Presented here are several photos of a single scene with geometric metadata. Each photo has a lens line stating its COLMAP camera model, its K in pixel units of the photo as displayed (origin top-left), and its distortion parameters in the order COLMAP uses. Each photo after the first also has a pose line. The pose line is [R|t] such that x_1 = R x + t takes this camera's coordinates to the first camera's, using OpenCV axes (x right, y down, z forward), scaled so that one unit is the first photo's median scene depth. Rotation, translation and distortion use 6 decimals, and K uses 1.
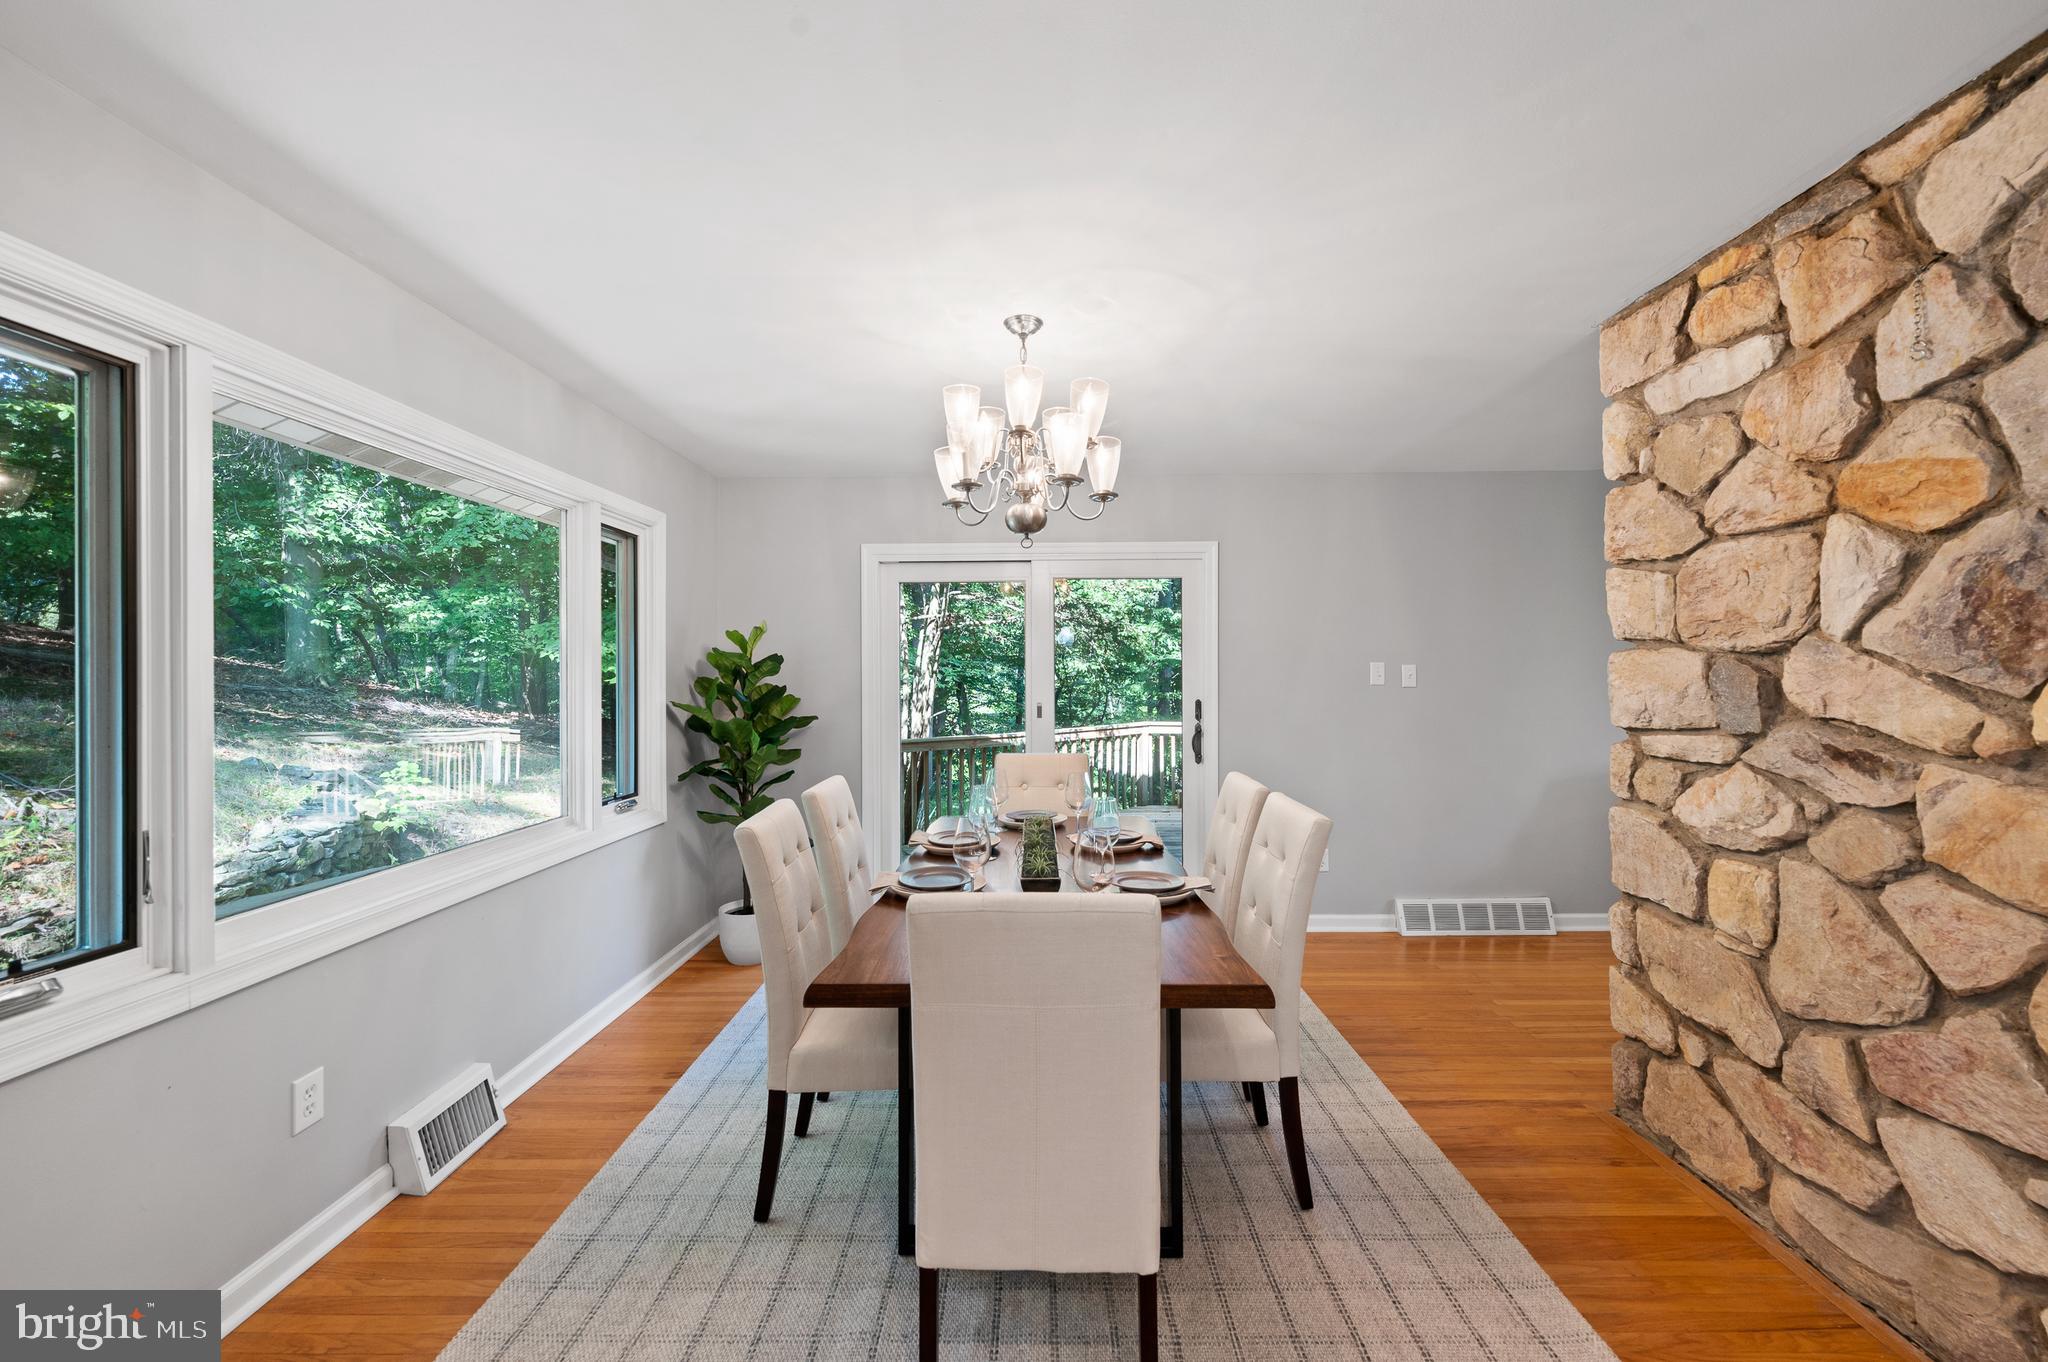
lens RADIAL K [[832.7, 0, 1035.6], [0, 832.7, 689.8], [0, 0, 1]] dist [-0.000298, 0.000527]
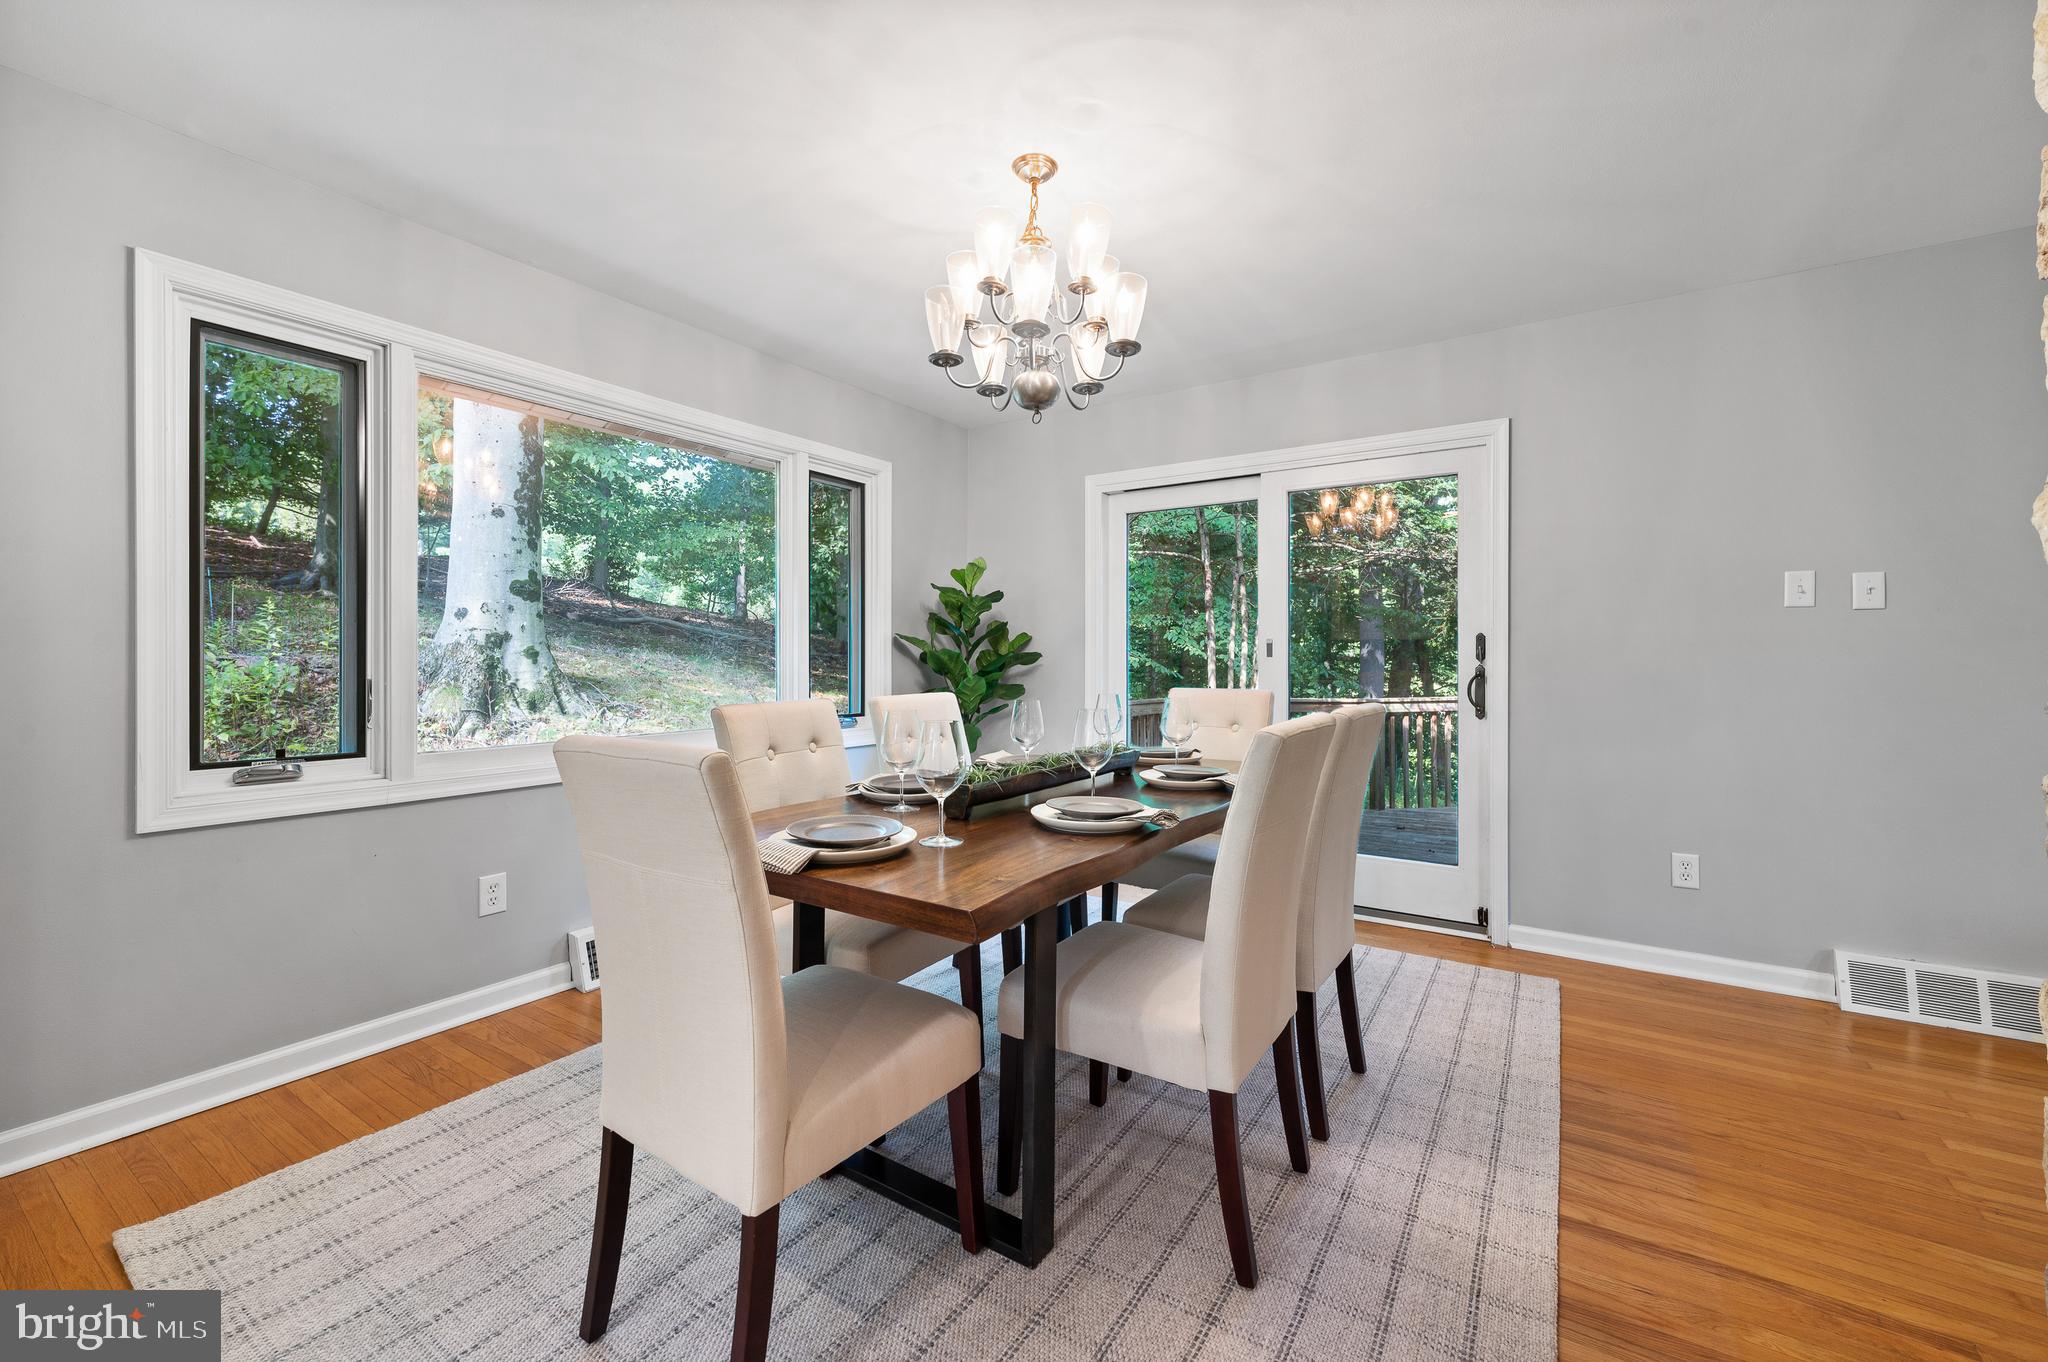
lens RADIAL K [[832.7, 0, 1019.4], [0, 832.7, 674.2], [0, 0, 1]] dist [-0.000298, 0.000527]
pose [[0.838983, 0.016718, -0.543901, 0.302816], [-0.014566, 0.999860, 0.008264, 0.057451], [0.543963, 0.000989, 0.839109, 0.170451]]
